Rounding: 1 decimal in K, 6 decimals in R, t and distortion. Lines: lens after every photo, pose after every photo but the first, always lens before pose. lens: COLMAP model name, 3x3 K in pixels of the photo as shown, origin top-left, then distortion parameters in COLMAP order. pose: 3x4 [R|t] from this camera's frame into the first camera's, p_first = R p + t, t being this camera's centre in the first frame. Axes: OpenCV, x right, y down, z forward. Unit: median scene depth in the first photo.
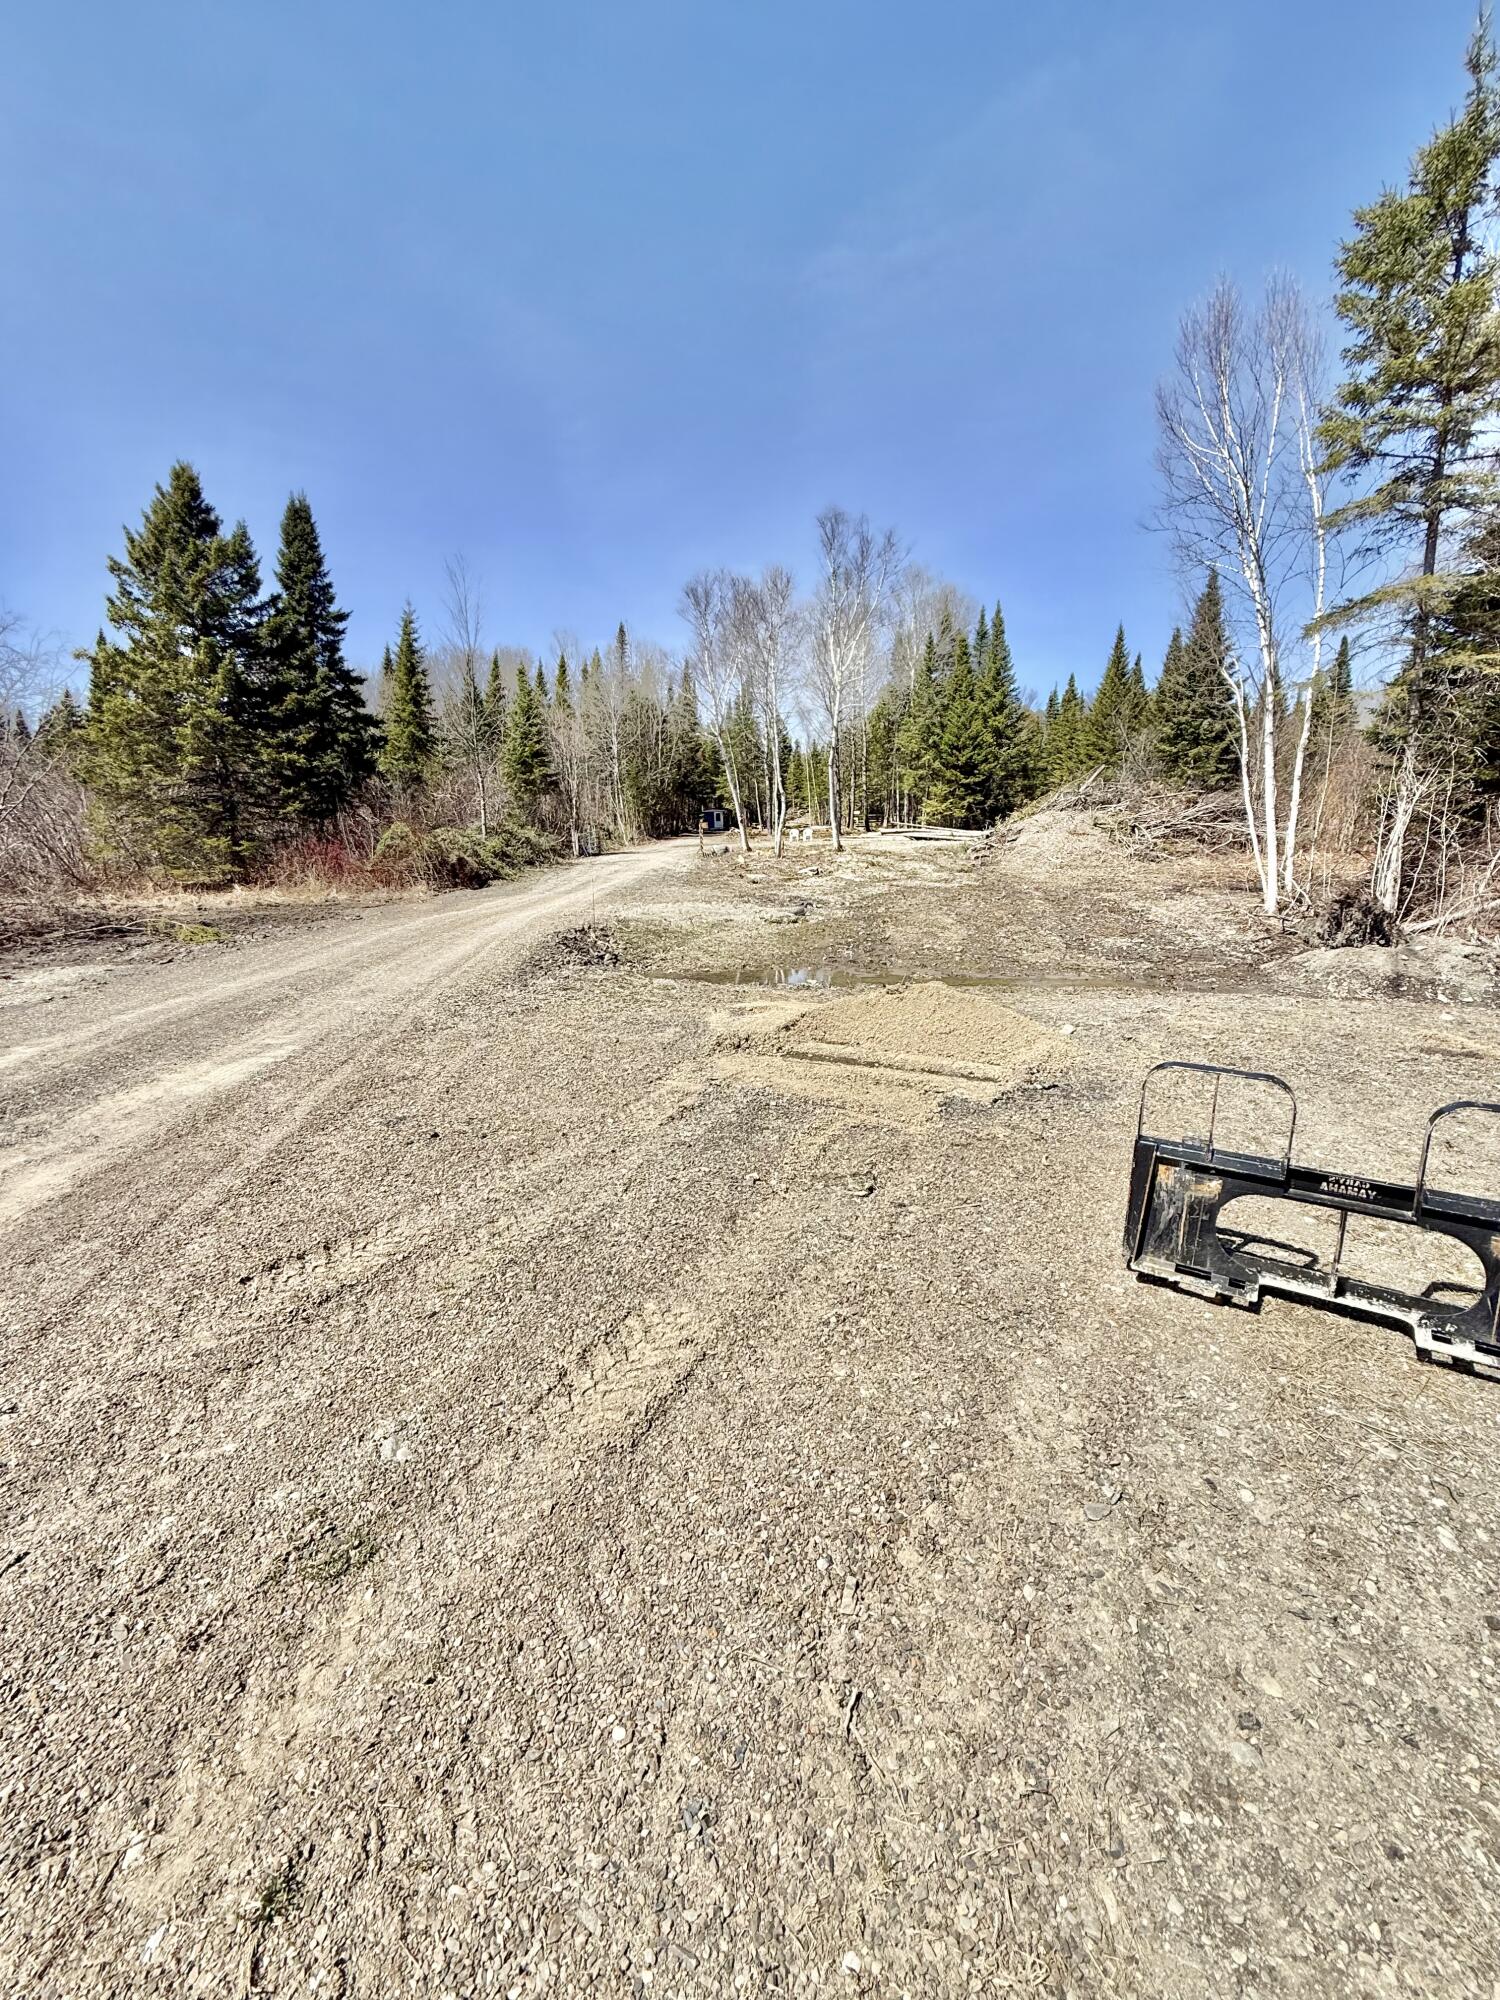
lens RADIAL K [[788.2, 0, 750.0], [0, 788.2, 1000.0], [0, 0, 1]] dist [-0.000847, -0.000083]
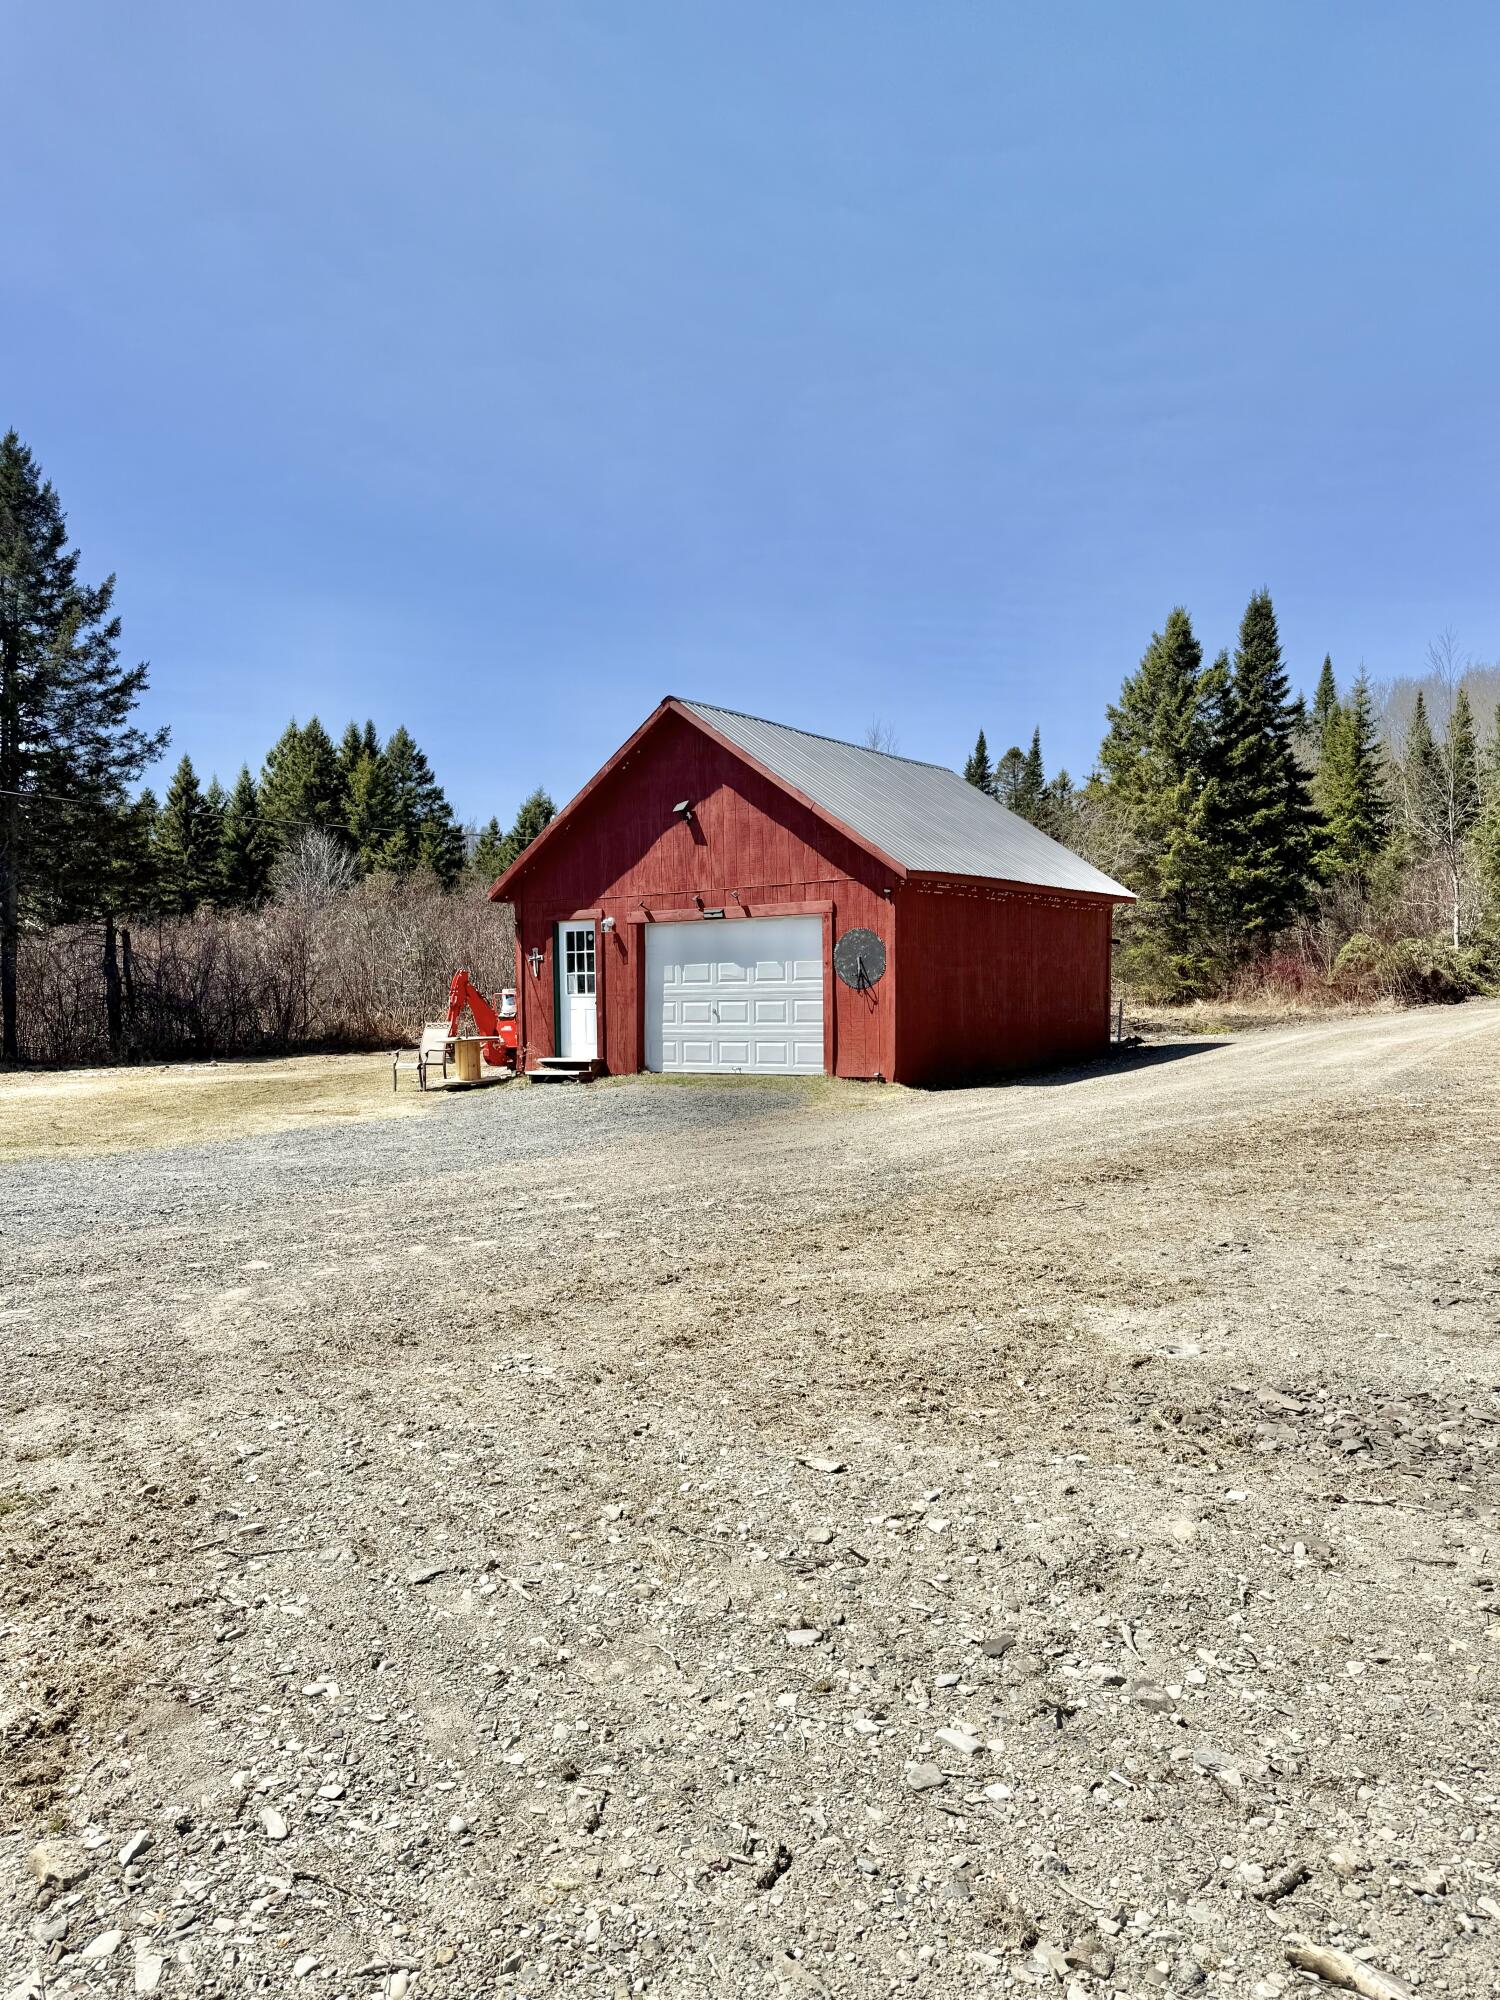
lens RADIAL K [[1435.0, 0, 747.0], [0, 1435.0, 1007.9], [0, 0, 1]] dist [0.171256, -0.331656]
pose [[0.743247, 0.003281, -0.669009, 0.127671], [-0.116285, 0.985400, -0.124356, 0.121789], [0.658834, 0.170223, 0.732777, -0.556894]]
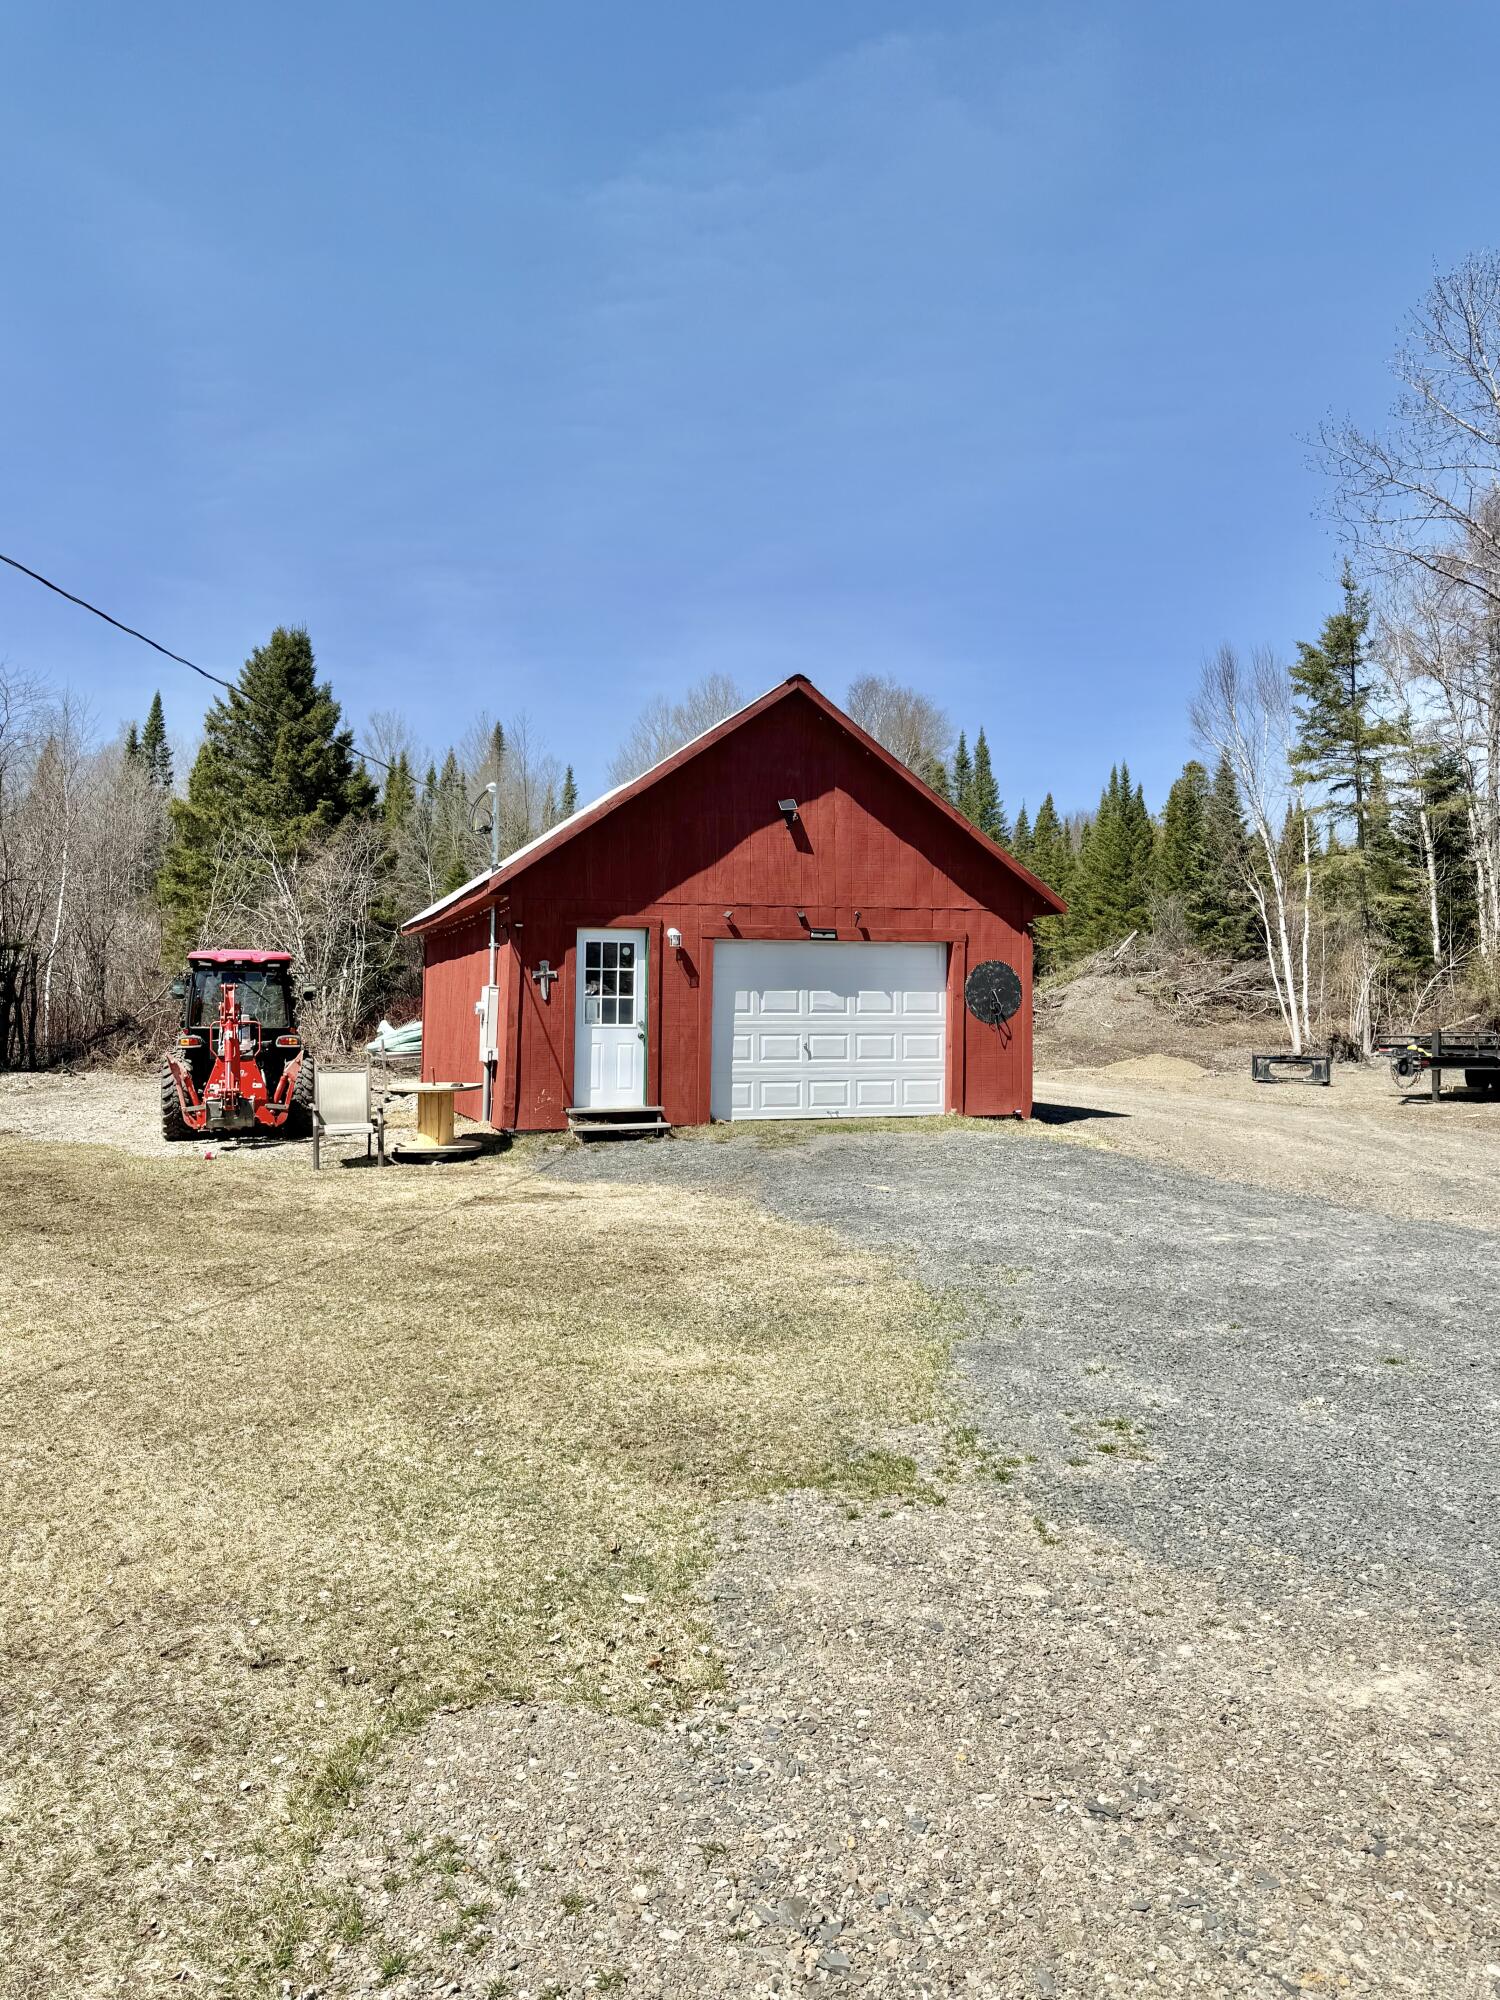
lens RADIAL K [[1435.0, 0, 747.0], [0, 1435.0, 1007.9], [0, 0, 1]] dist [0.171256, -0.331656]
pose [[0.980966, 0.009668, 0.193940, -0.375672], [0.029614, 0.979628, -0.198623, 0.137860], [-0.191910, 0.200586, 0.960696, -0.618265]]
